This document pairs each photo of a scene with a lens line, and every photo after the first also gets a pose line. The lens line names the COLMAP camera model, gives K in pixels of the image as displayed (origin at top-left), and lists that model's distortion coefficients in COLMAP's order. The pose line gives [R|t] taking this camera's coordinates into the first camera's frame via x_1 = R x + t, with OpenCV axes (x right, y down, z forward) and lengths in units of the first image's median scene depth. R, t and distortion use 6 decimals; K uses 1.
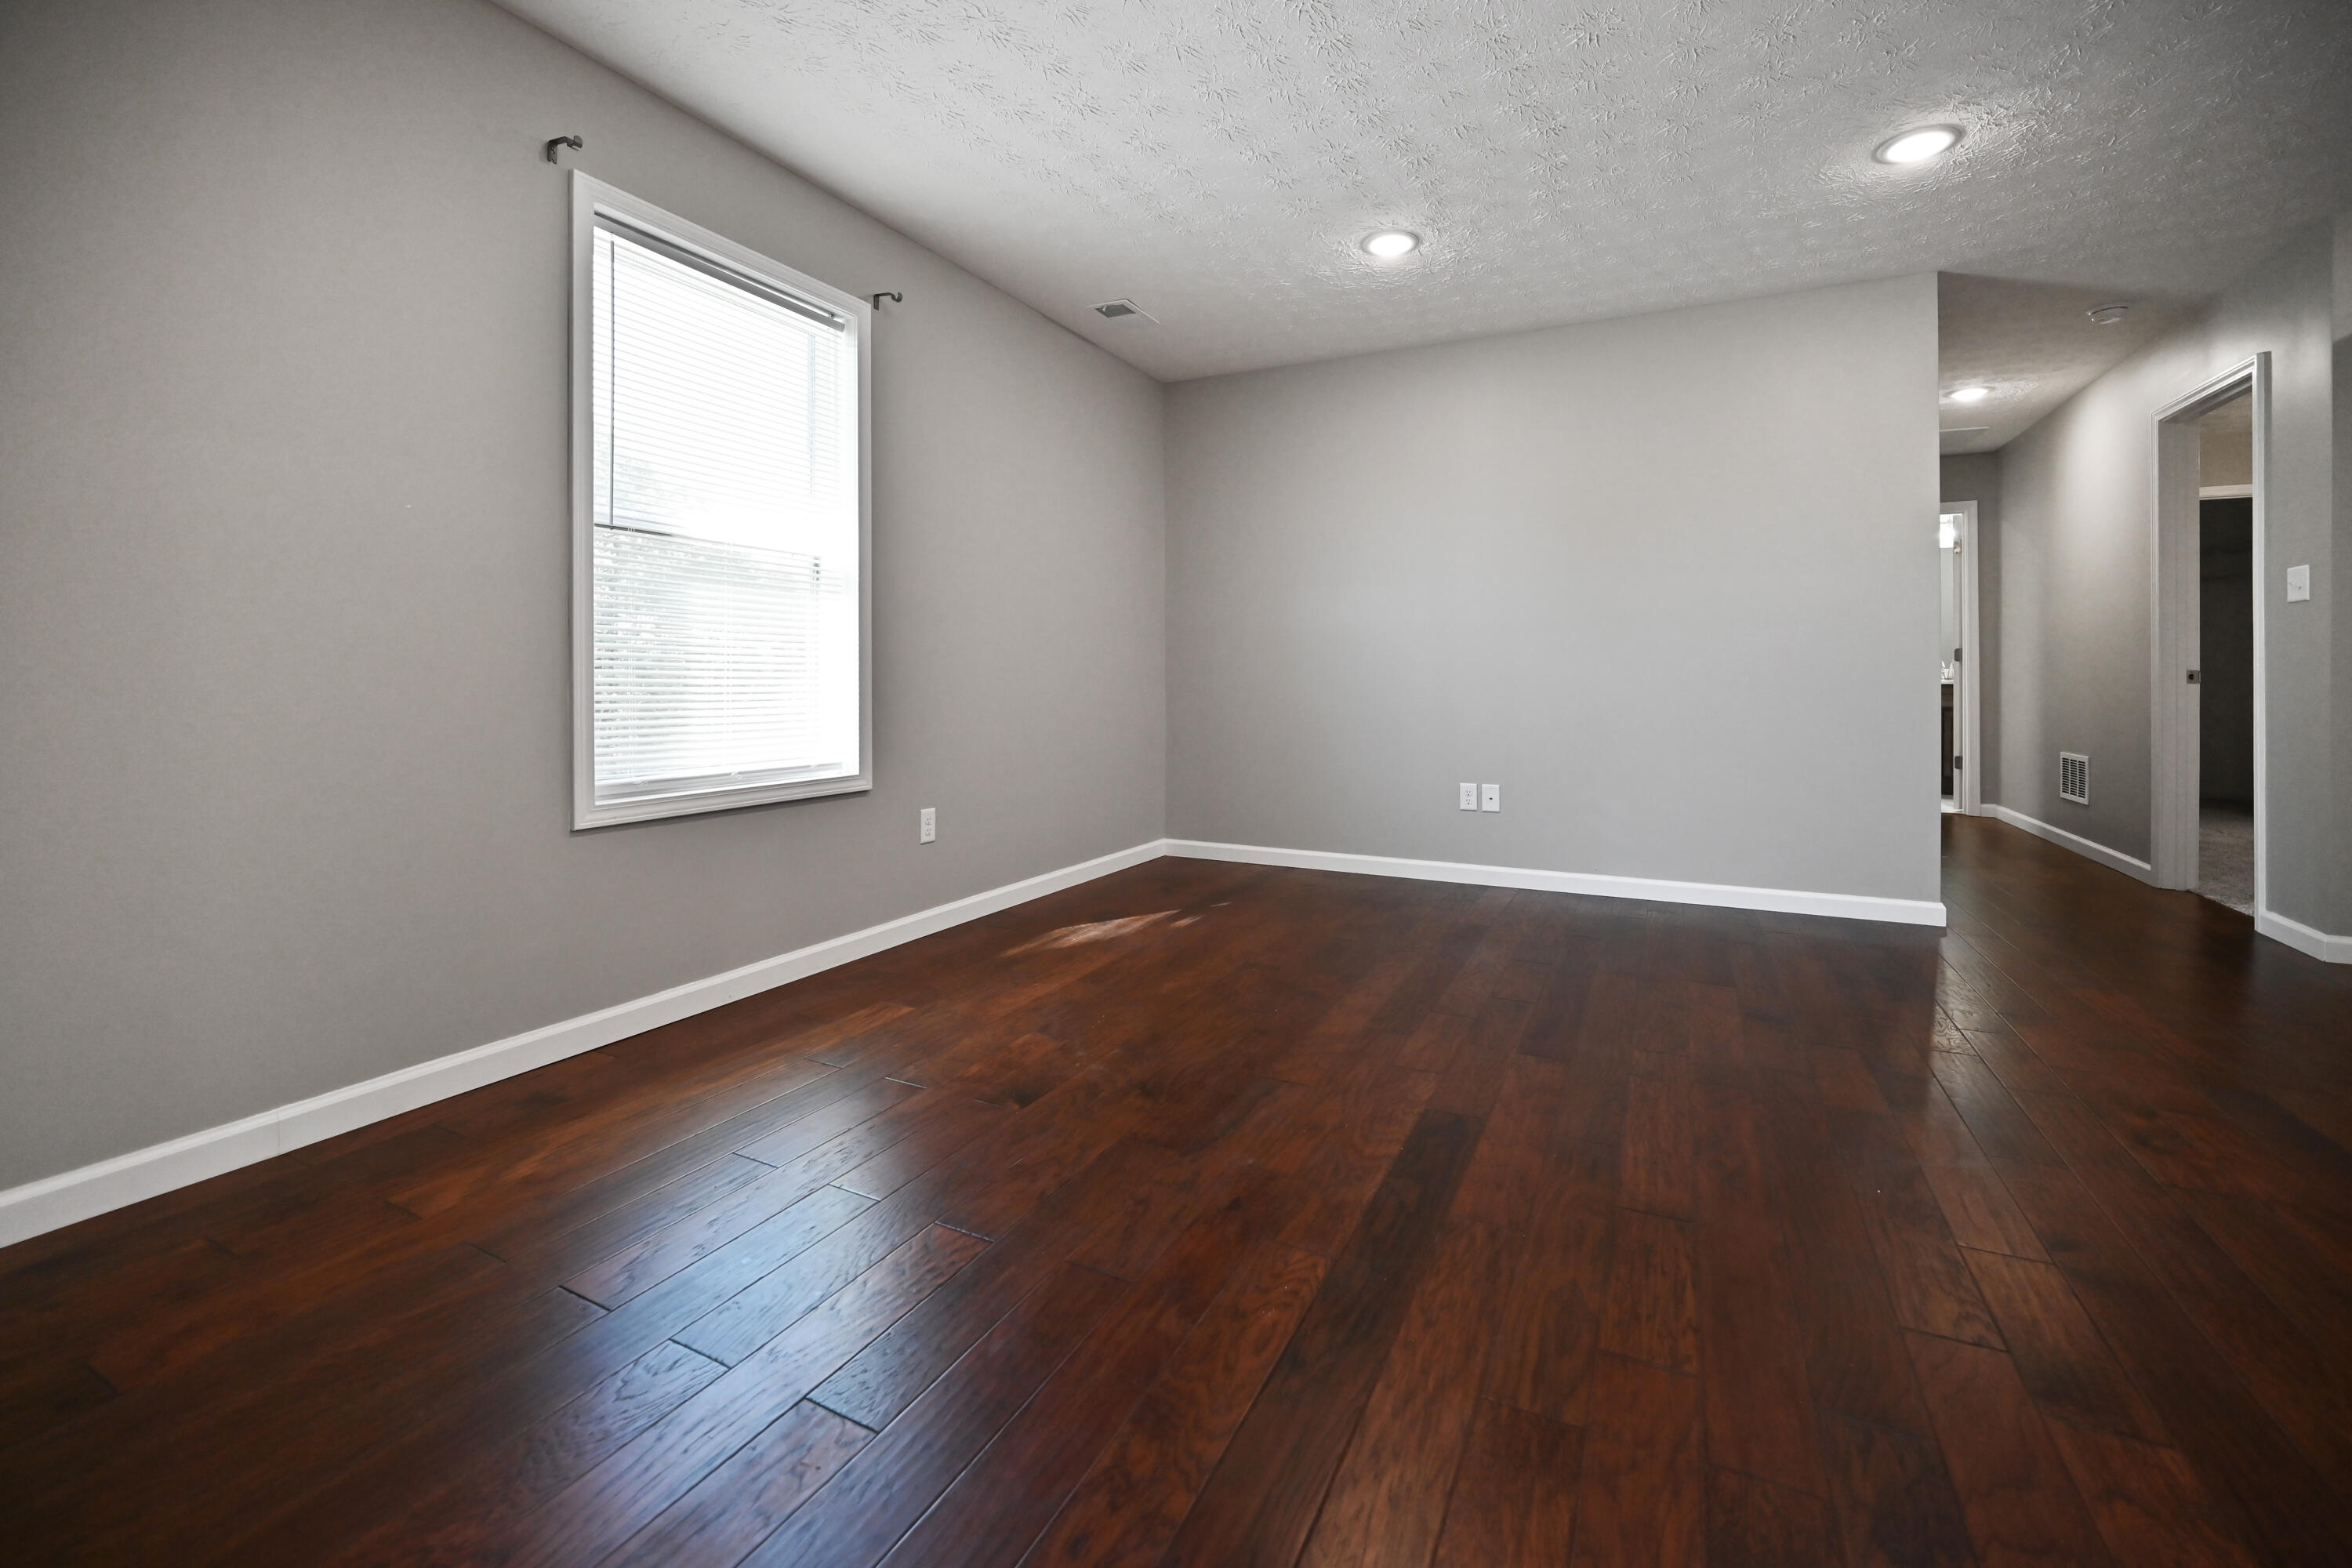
lens RADIAL K [[998.0, 0, 1195.0], [0, 998.0, 690.0], [0, 0, 1]] dist [-0.019980, 0.002414]
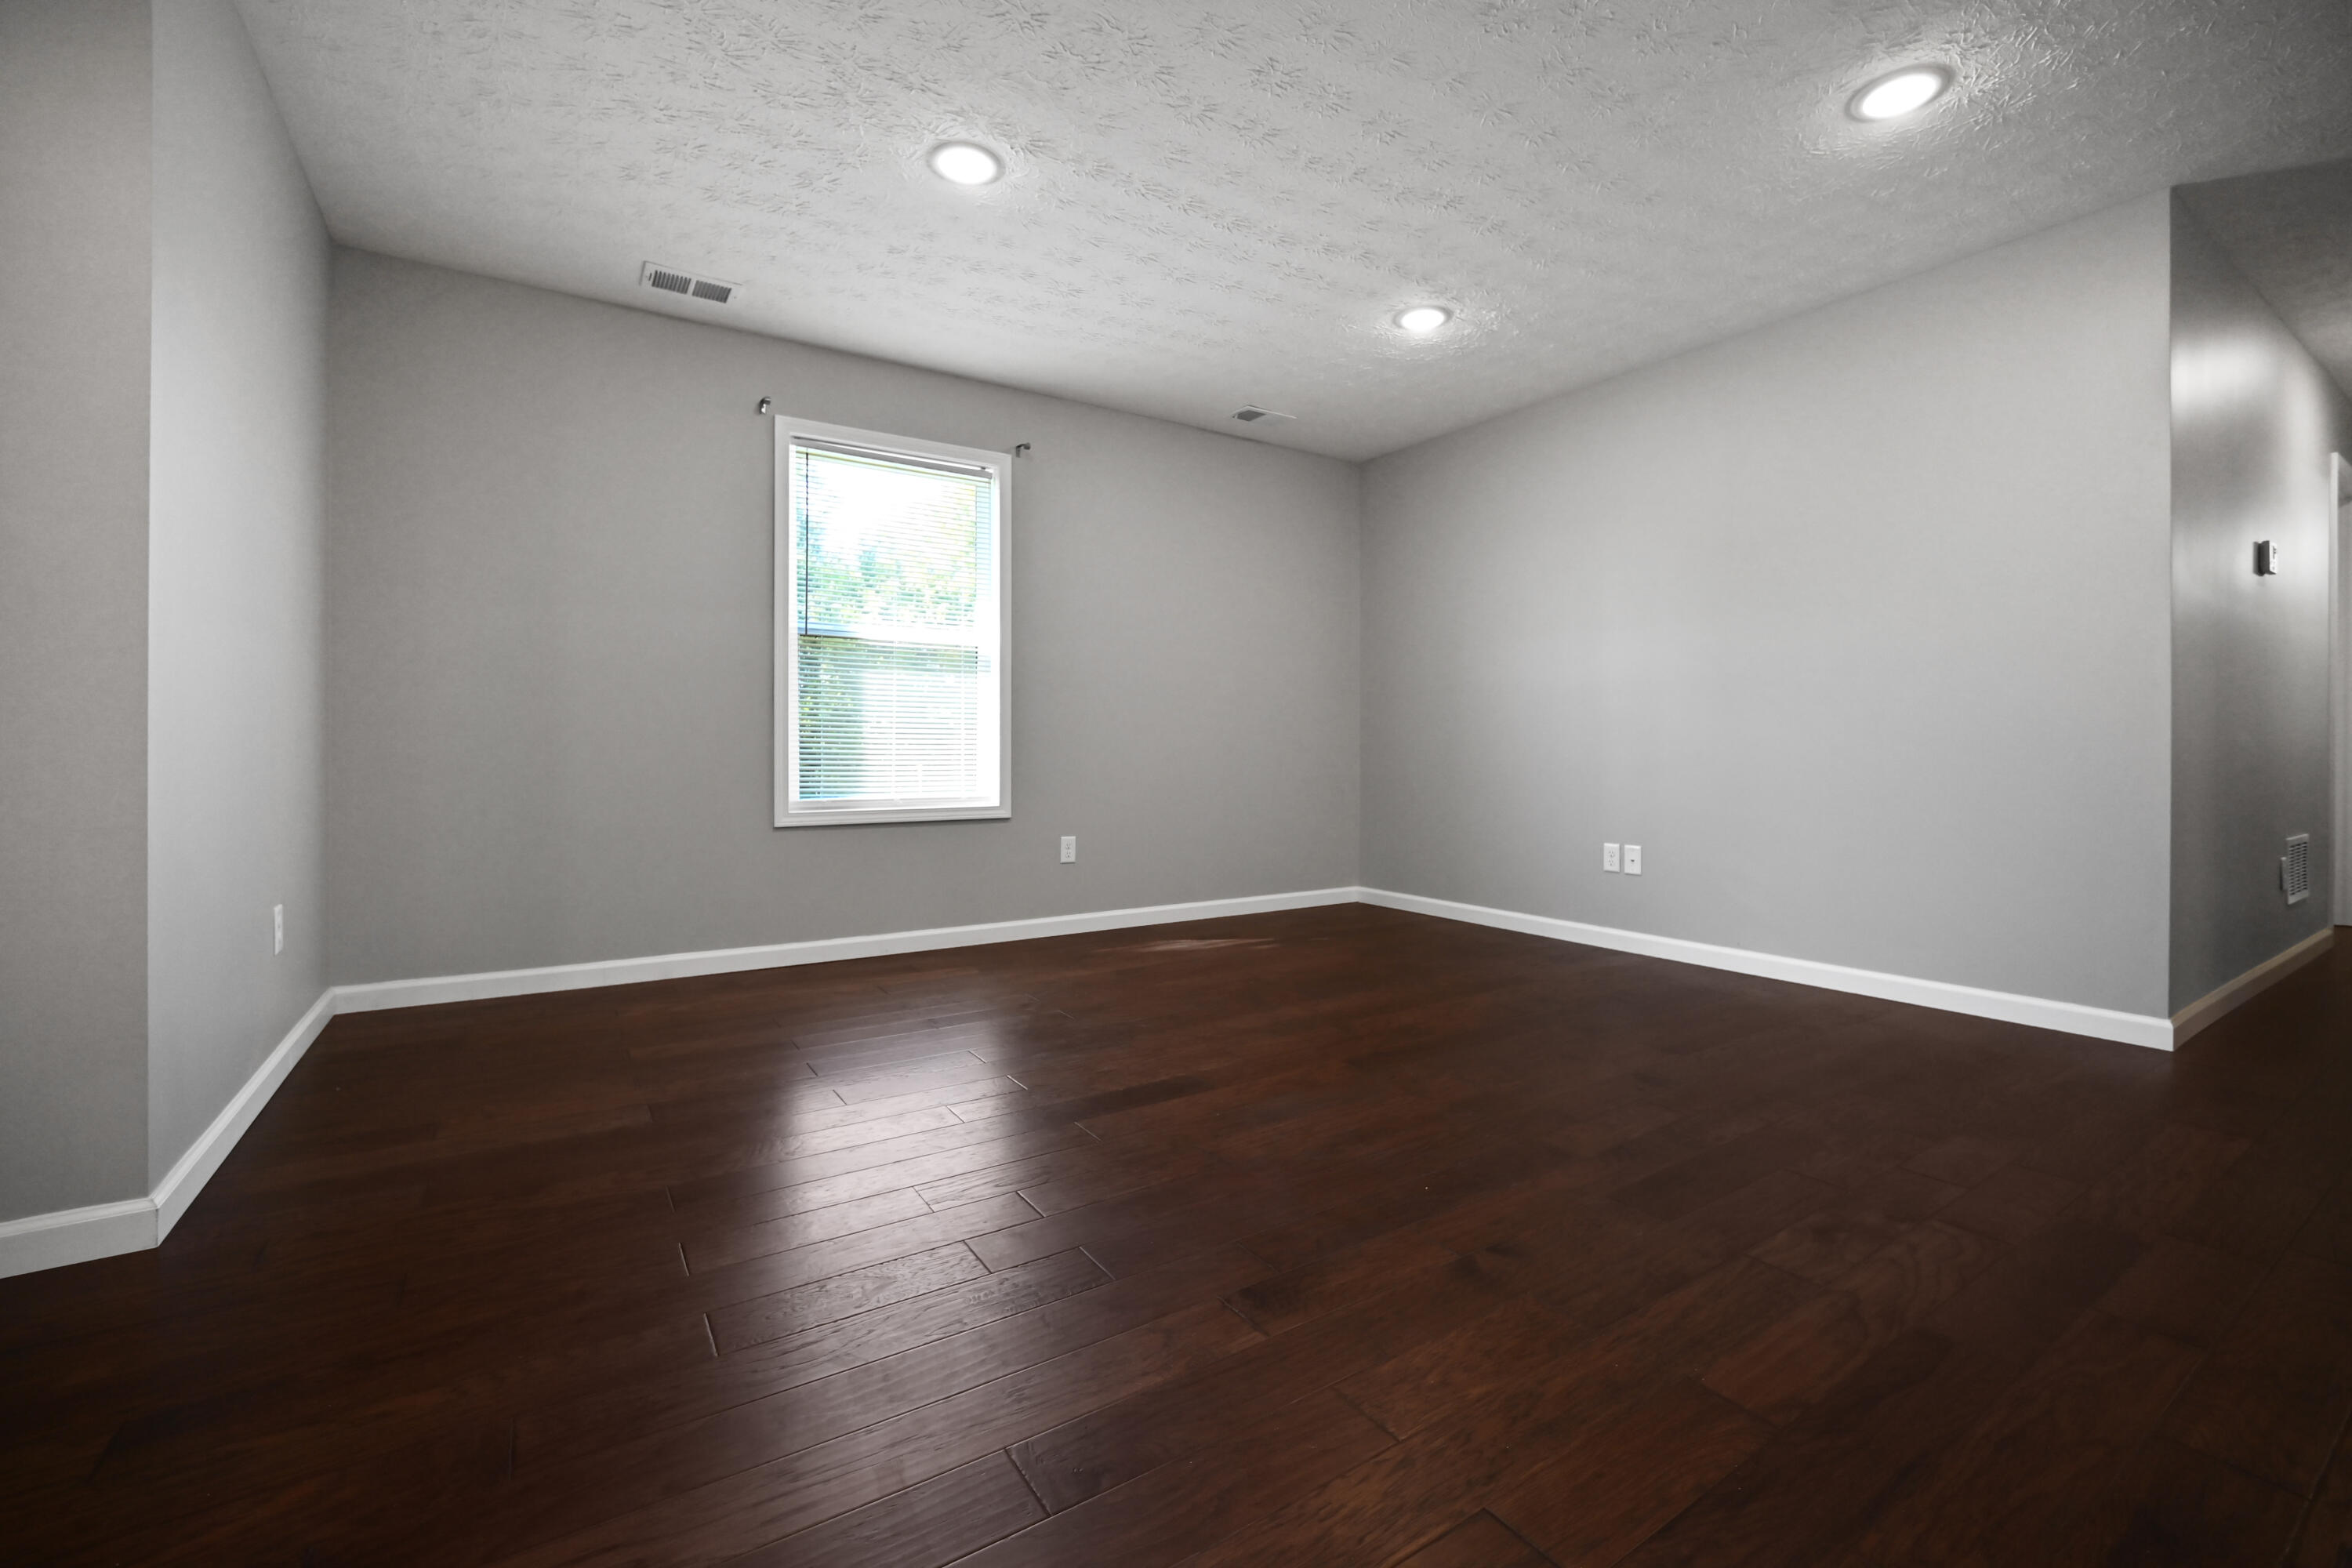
lens RADIAL K [[998.0, 0, 1190.9], [0, 998.0, 751.9], [0, 0, 1]] dist [-0.019980, 0.002414]
pose [[0.866836, -0.000696, -0.498593, 0.554141], [-0.004992, 0.999937, -0.010075, 0.024472], [0.498569, 0.011222, 0.866778, -0.039357]]
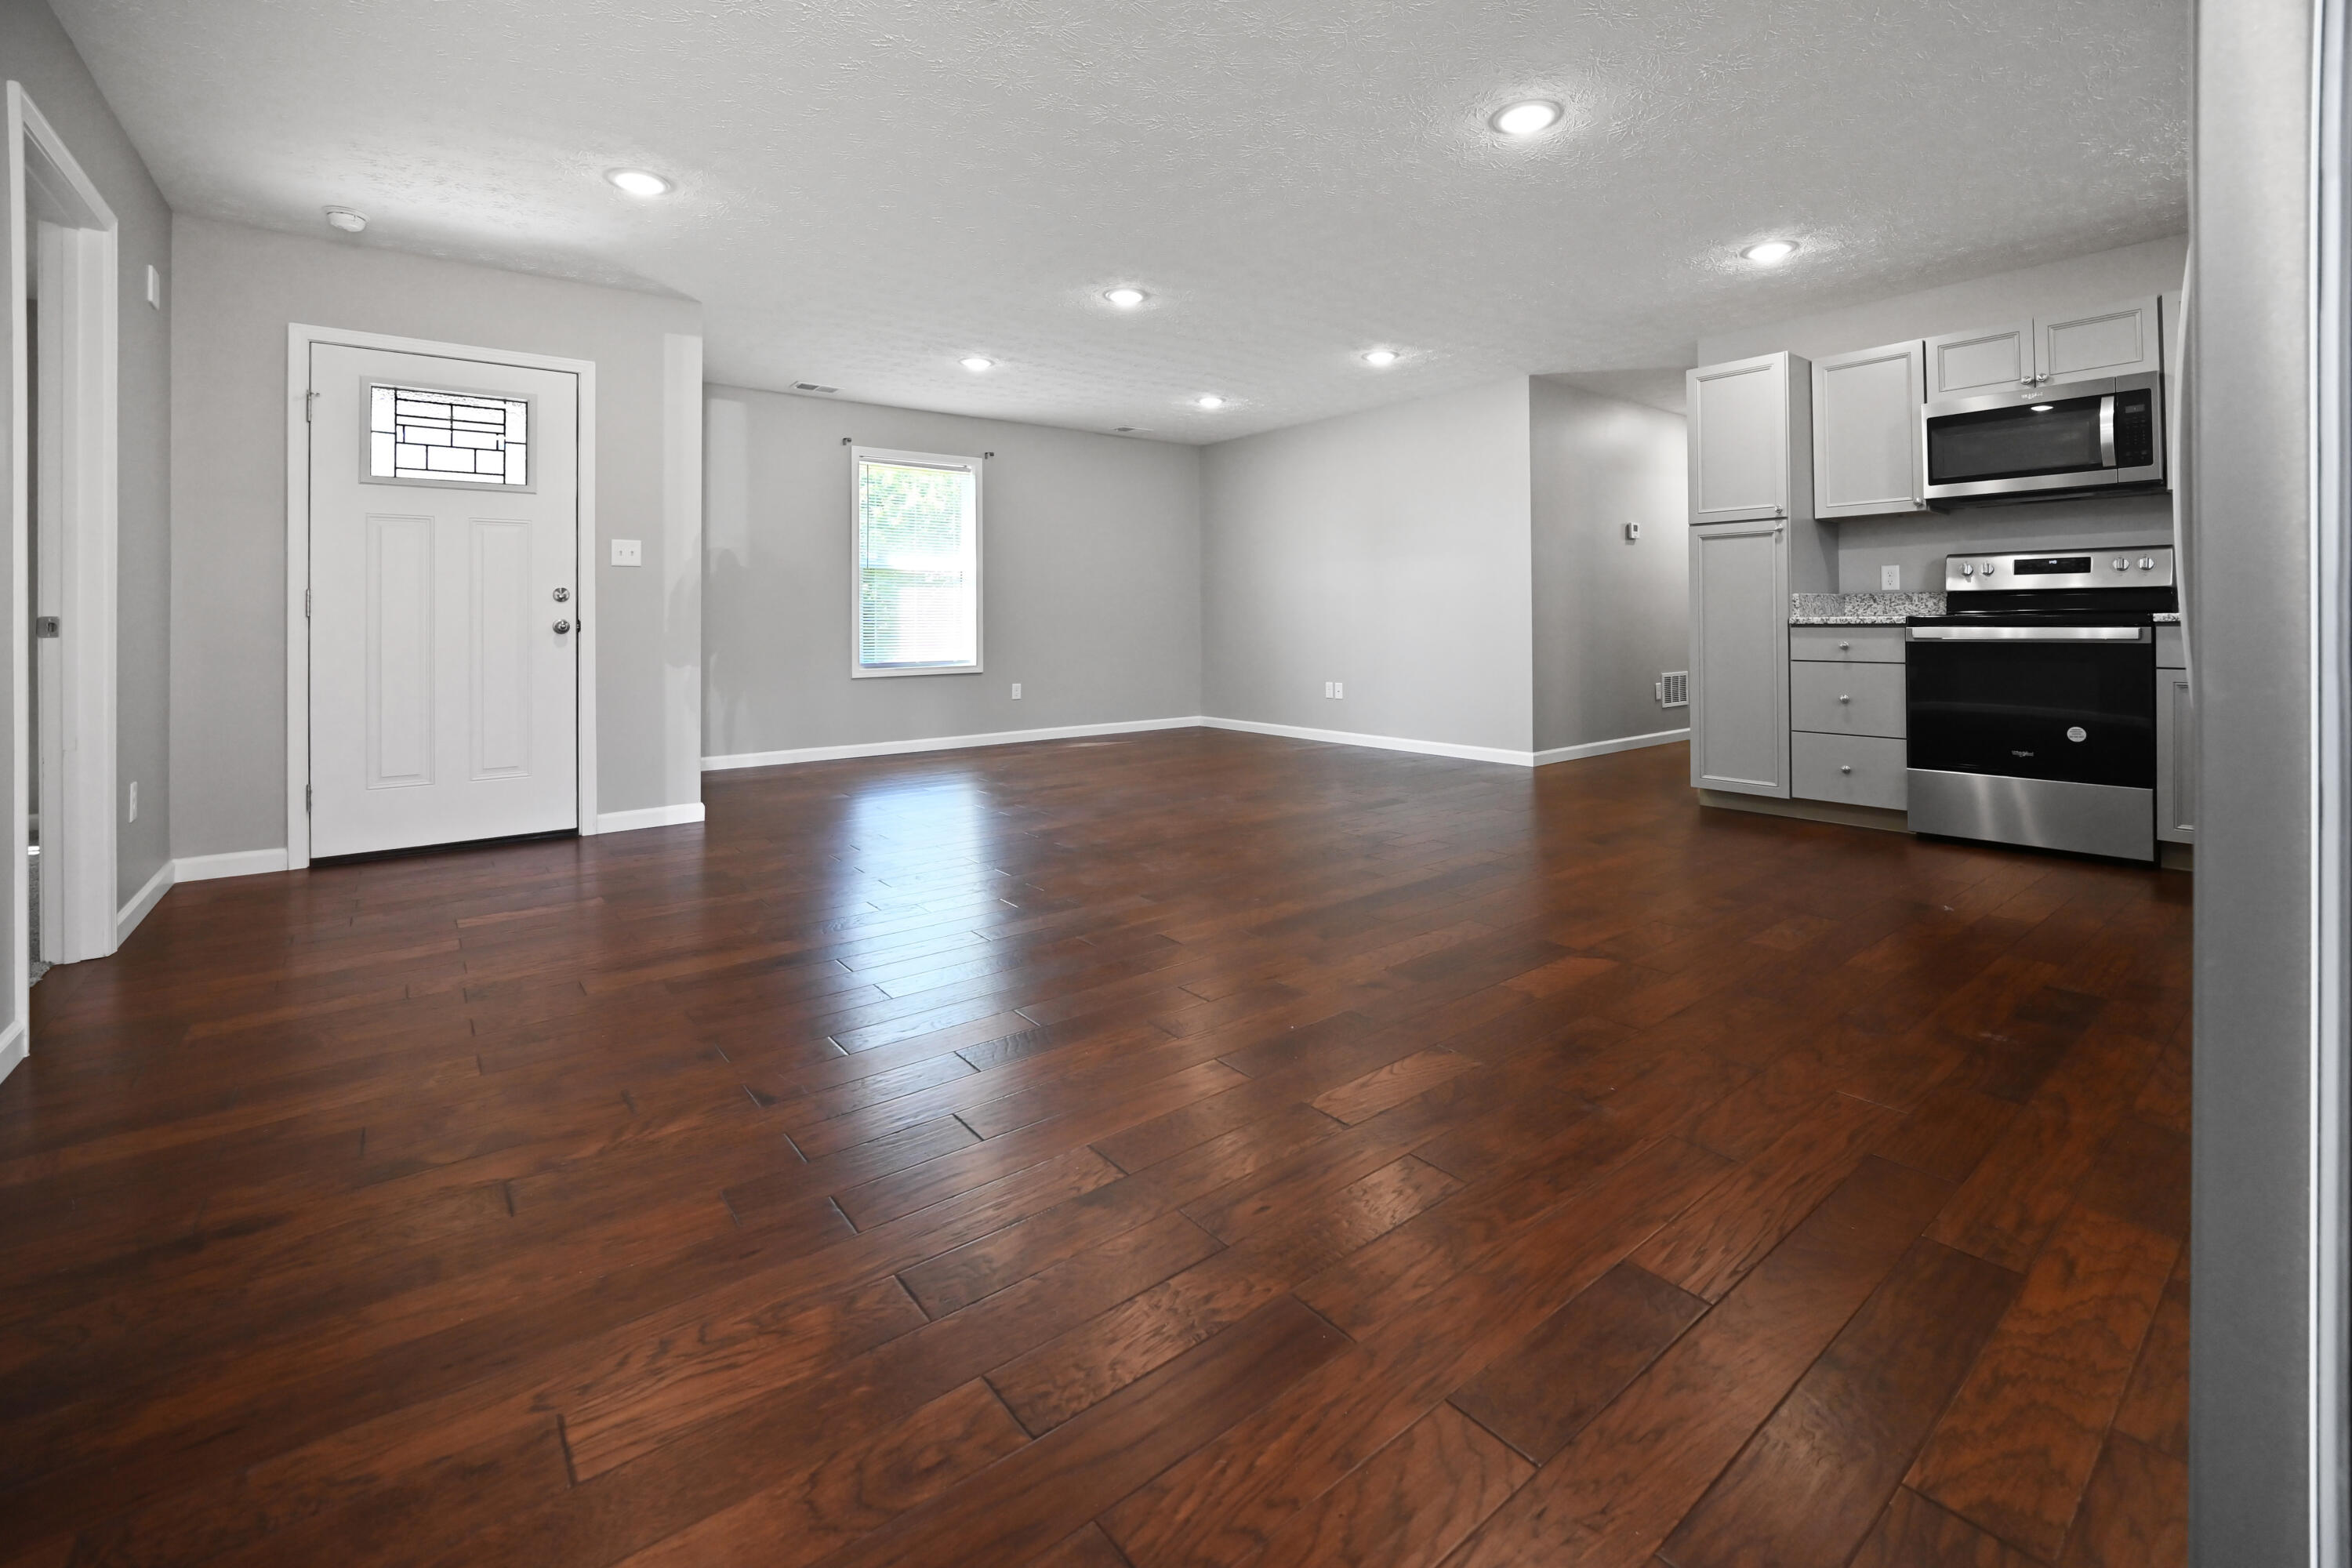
lens RADIAL K [[998.0, 0, 1207.2], [0, 998.0, 614.7], [0, 0, 1]] dist [-0.019980, 0.002414]
pose [[0.911044, -0.010078, -0.412185, 1.084183], [0.003733, 0.999862, -0.016194, 0.008046], [0.412291, 0.013215, 0.910956, -0.865563]]
